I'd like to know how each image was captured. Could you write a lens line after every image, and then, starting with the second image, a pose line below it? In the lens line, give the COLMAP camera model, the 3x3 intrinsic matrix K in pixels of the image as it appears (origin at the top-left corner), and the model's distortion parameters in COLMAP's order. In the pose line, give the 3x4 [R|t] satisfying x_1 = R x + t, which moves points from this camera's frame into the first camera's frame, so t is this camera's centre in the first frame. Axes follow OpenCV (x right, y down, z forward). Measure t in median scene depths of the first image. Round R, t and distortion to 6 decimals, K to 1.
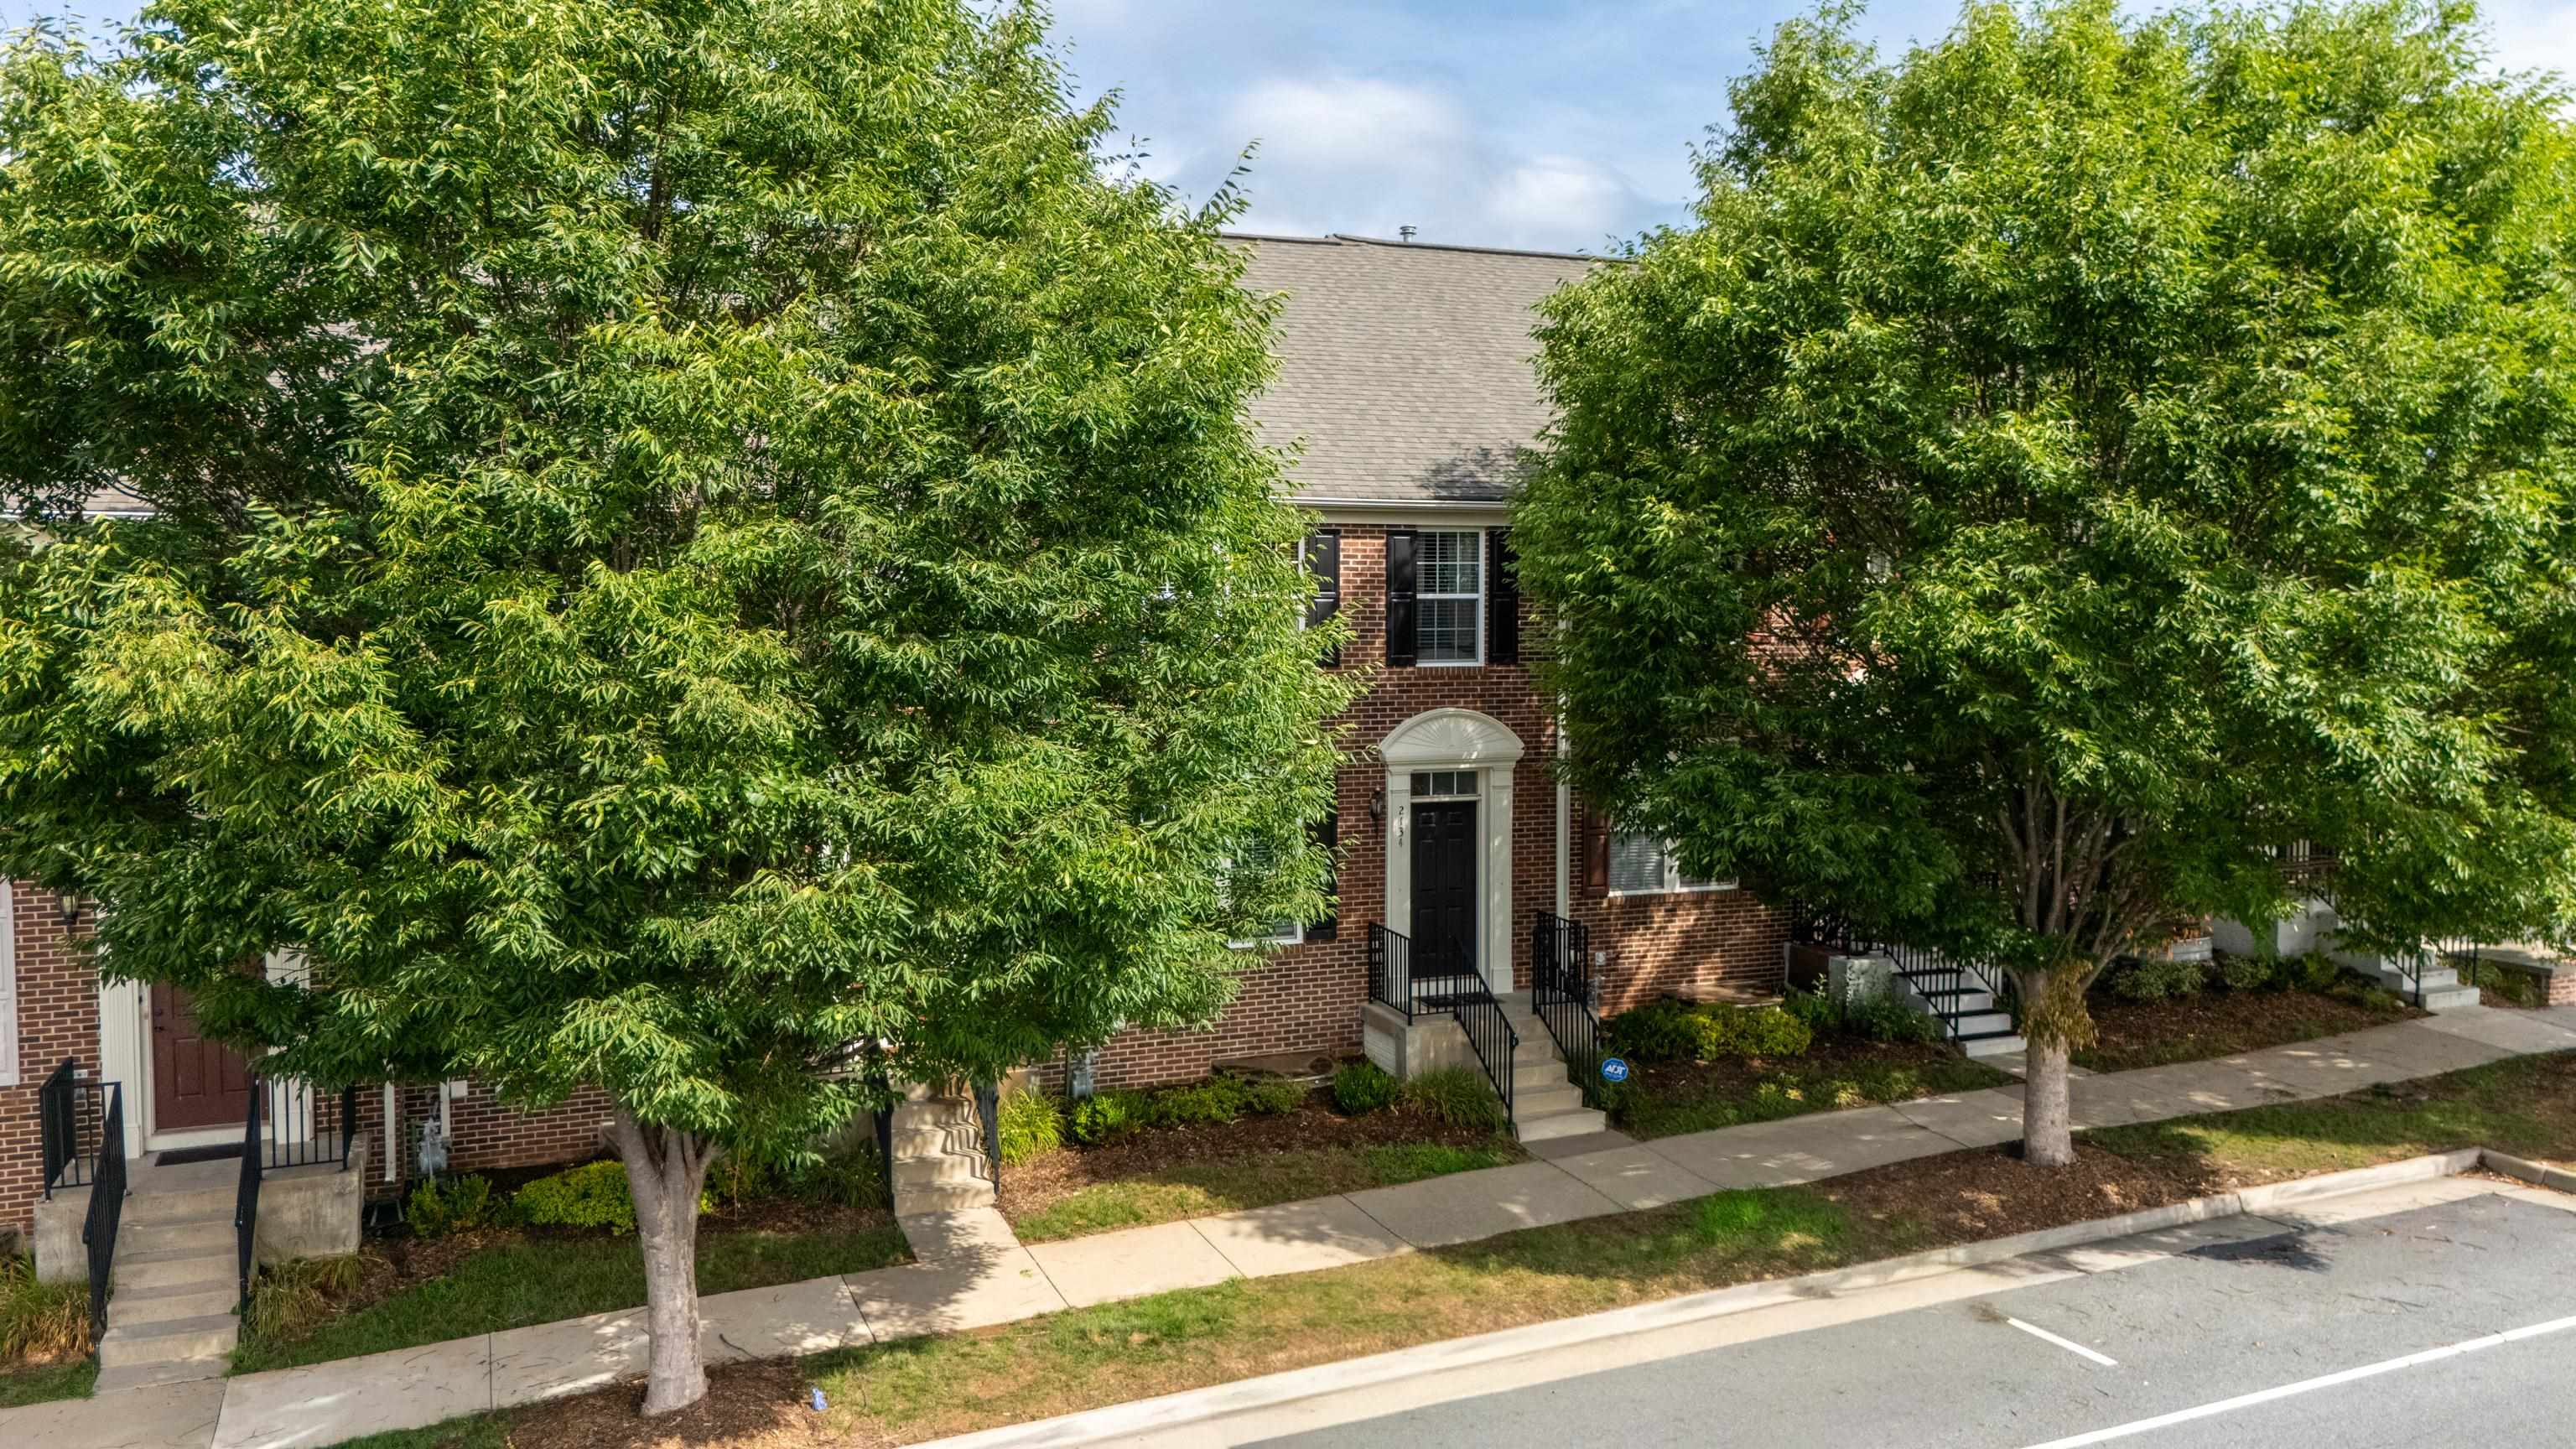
lens RADIAL K [[1924.5, 0, 1275.5], [0, 1924.5, 751.7], [0, 0, 1]] dist [0.053029, -0.054533]
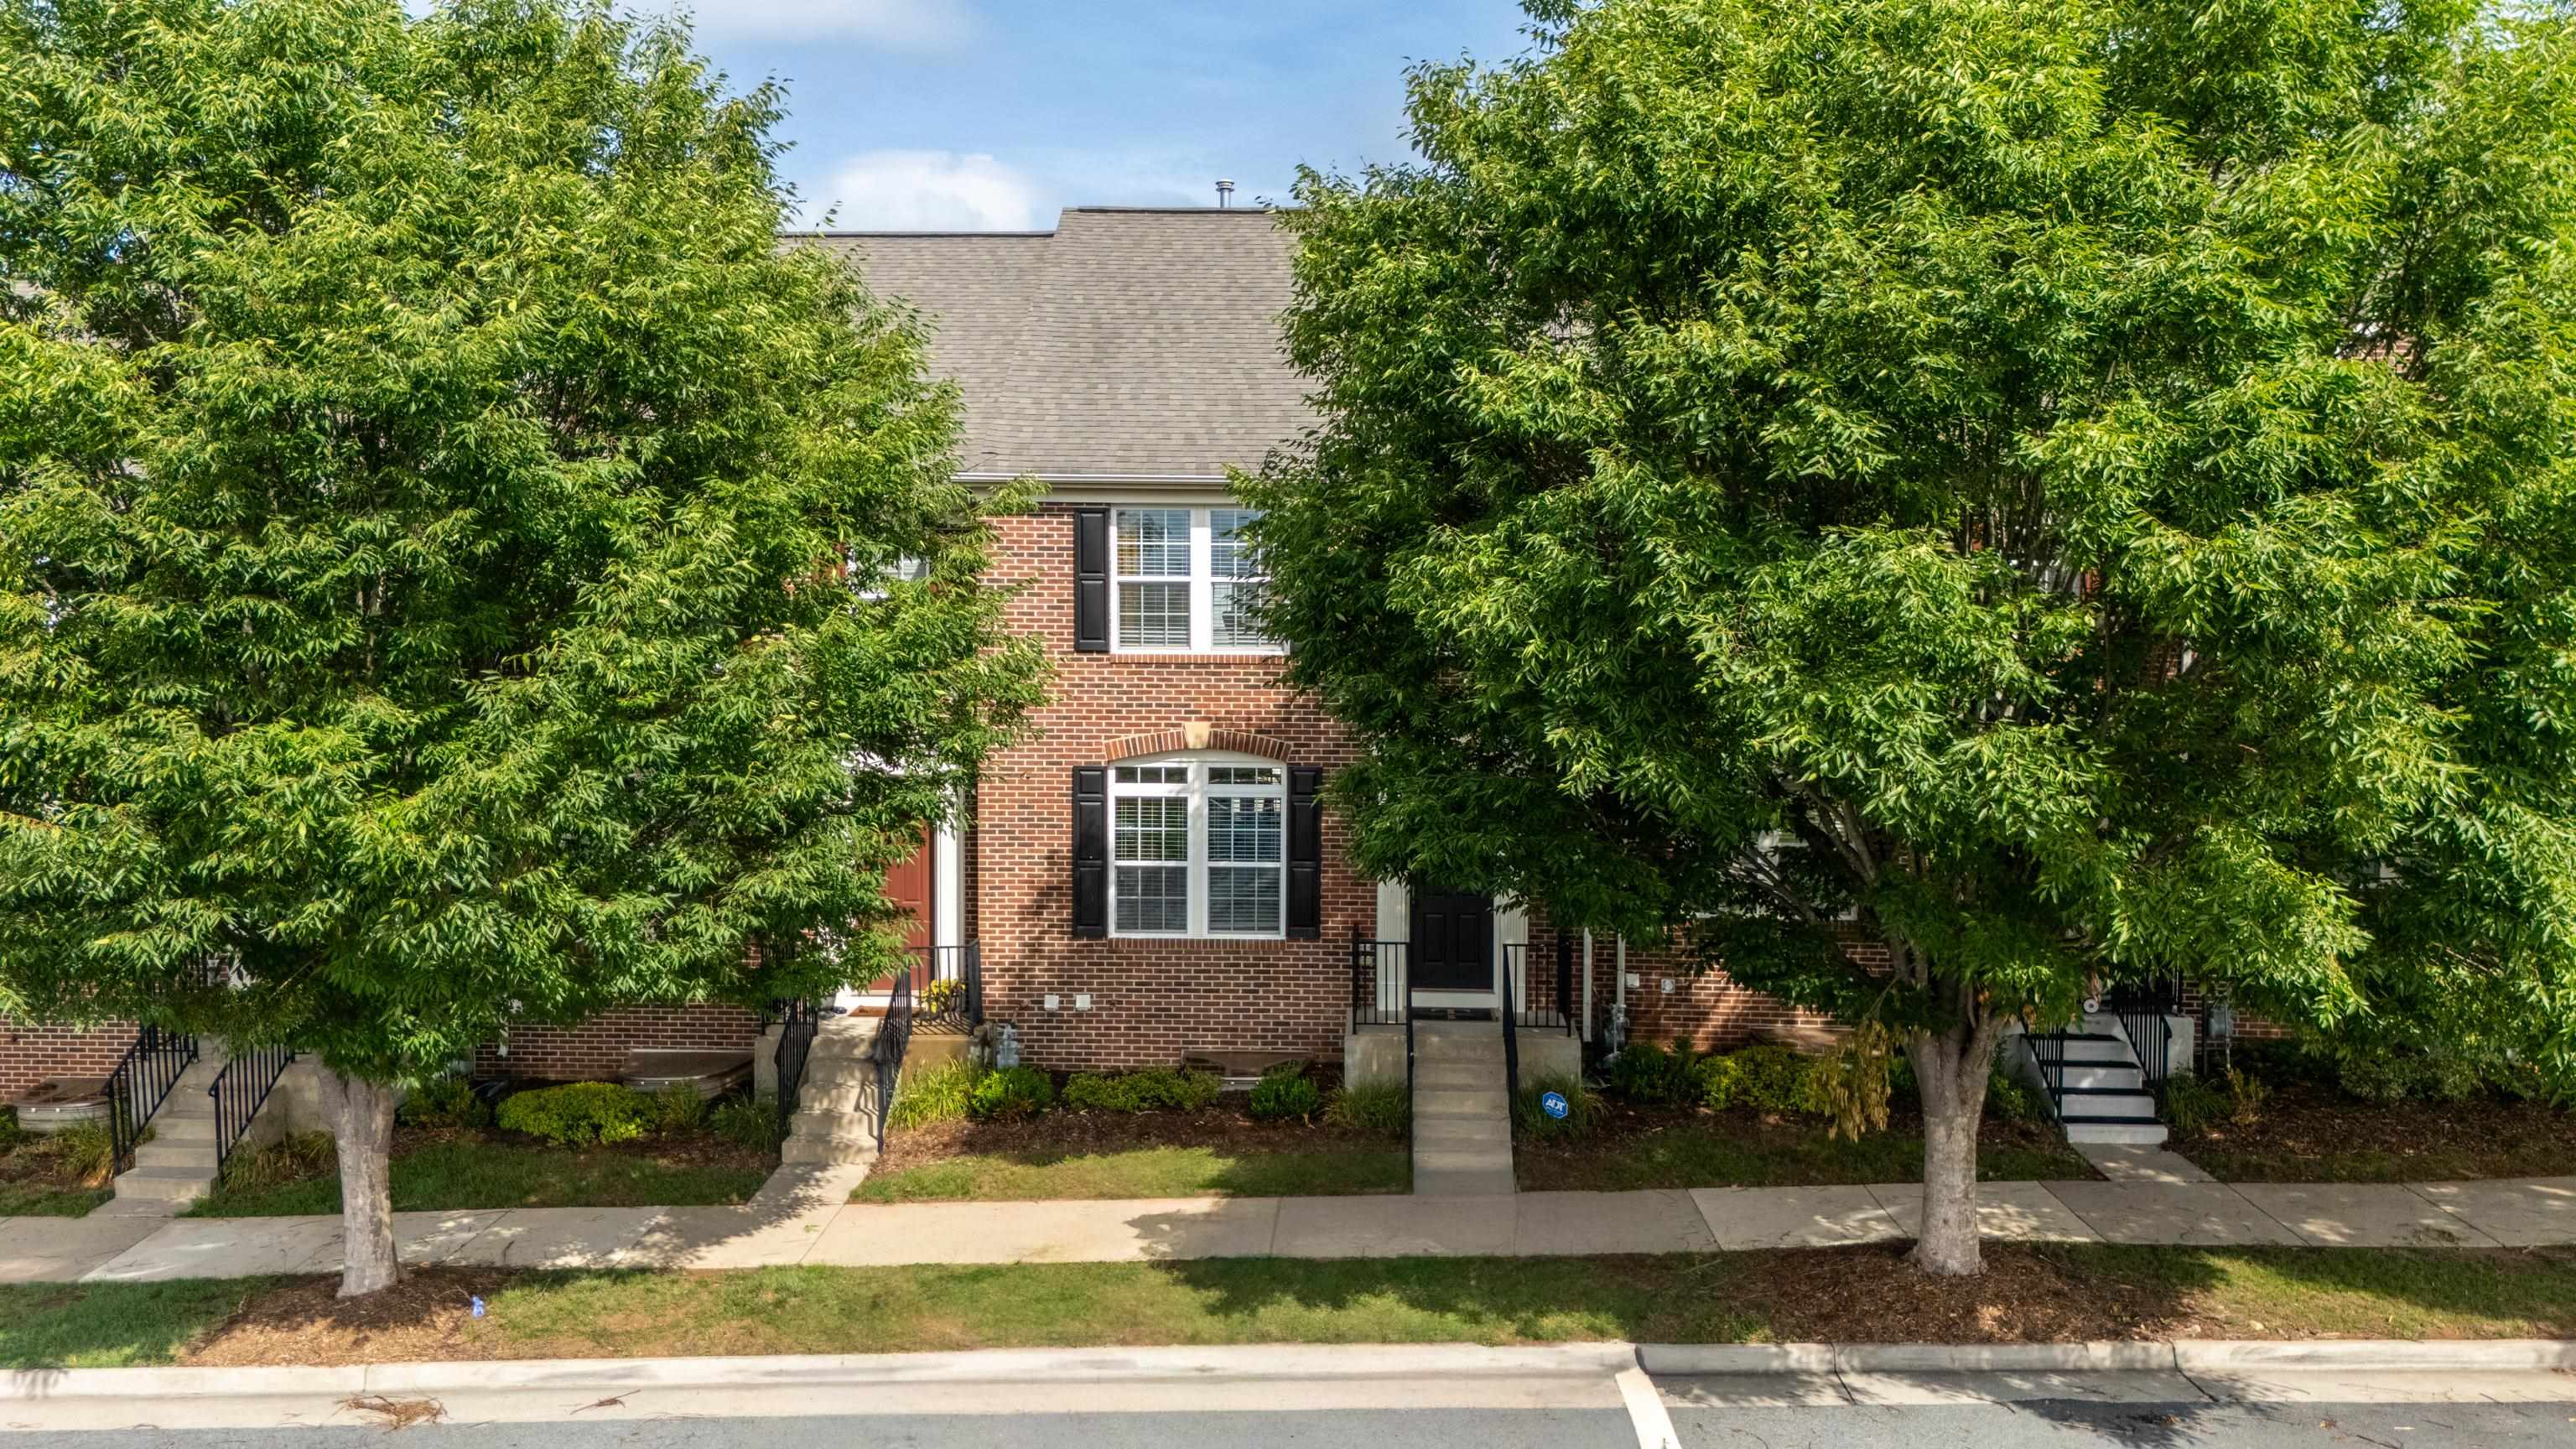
lens RADIAL K [[1924.5, 0, 1282.1], [0, 1924.5, 750.1], [0, 0, 1]] dist [0.053029, -0.054533]
pose [[0.912510, 0.036276, -0.407443, 0.506622], [-0.035914, 0.999318, 0.008540, -0.004694], [0.407475, 0.006840, 0.913191, 0.149646]]
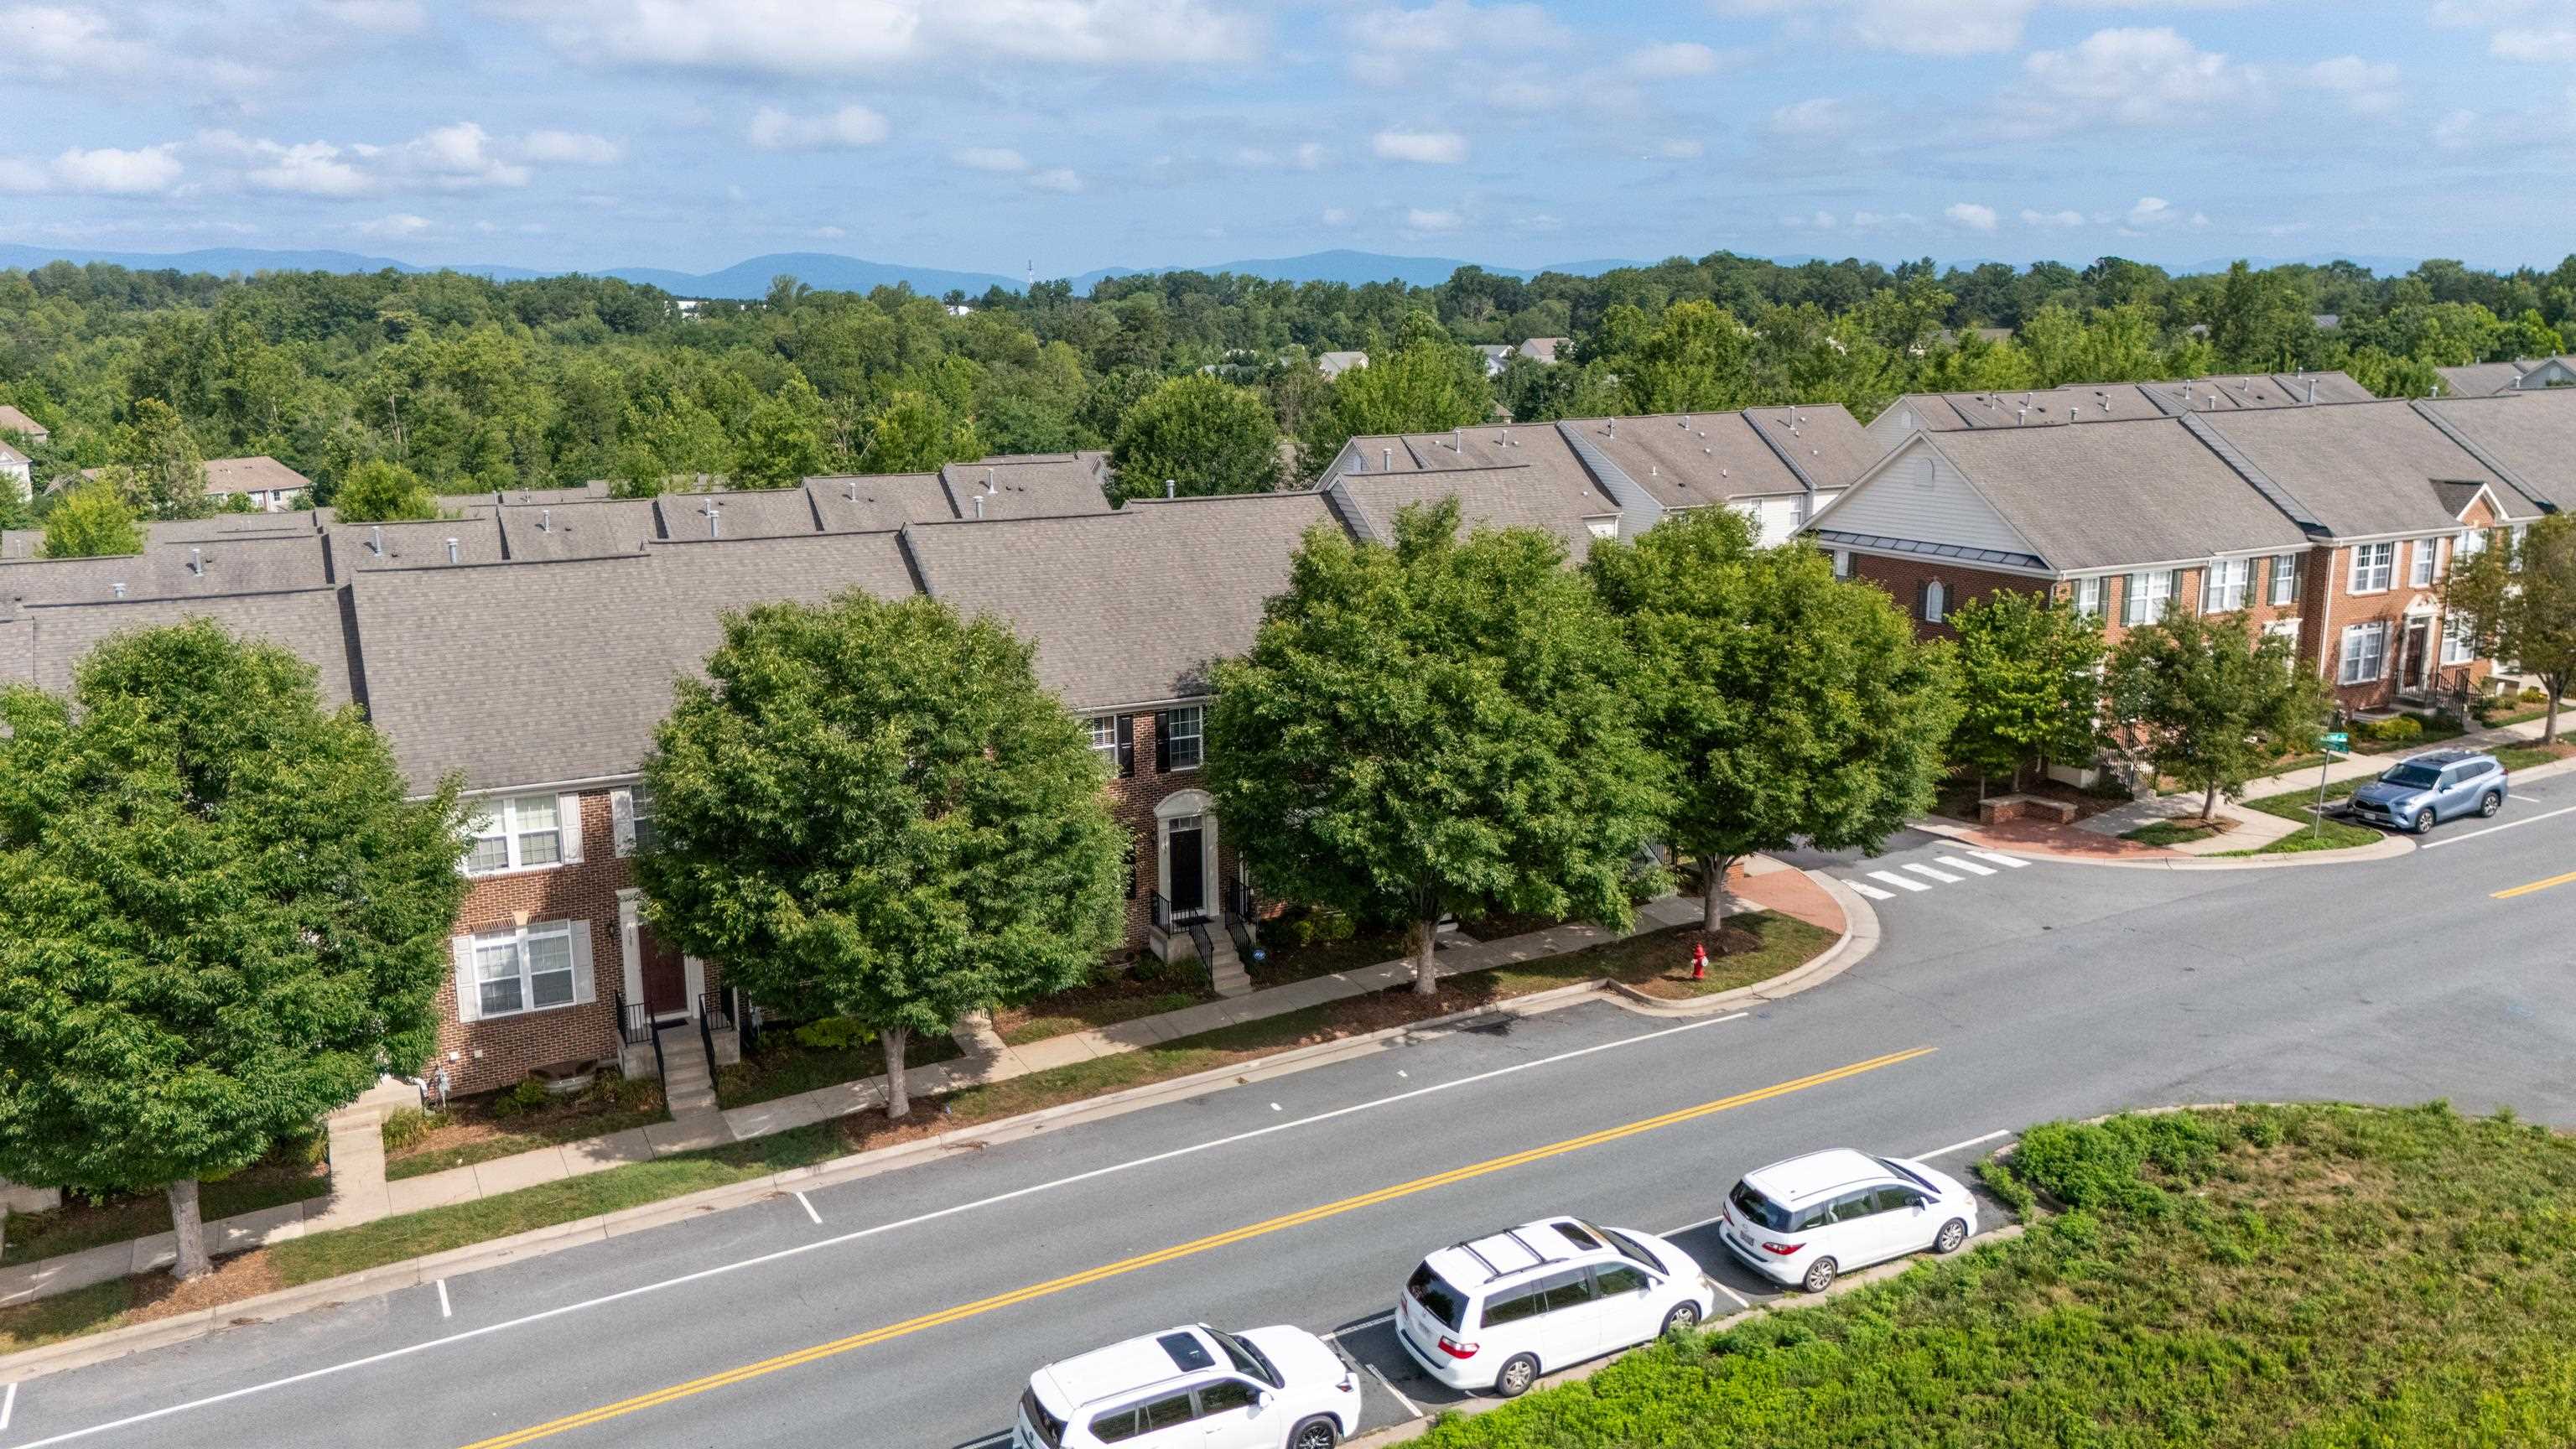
lens RADIAL K [[1924.5, 0, 1303.9], [0, 1924.5, 722.5], [0, 0, 1]] dist [0.053029, -0.054533]
pose [[0.995000, -0.025295, 0.096620, 0.018781], [0.011980, 0.990639, 0.135978, -0.500213], [-0.099155, -0.134141, 0.985989, -1.456010]]
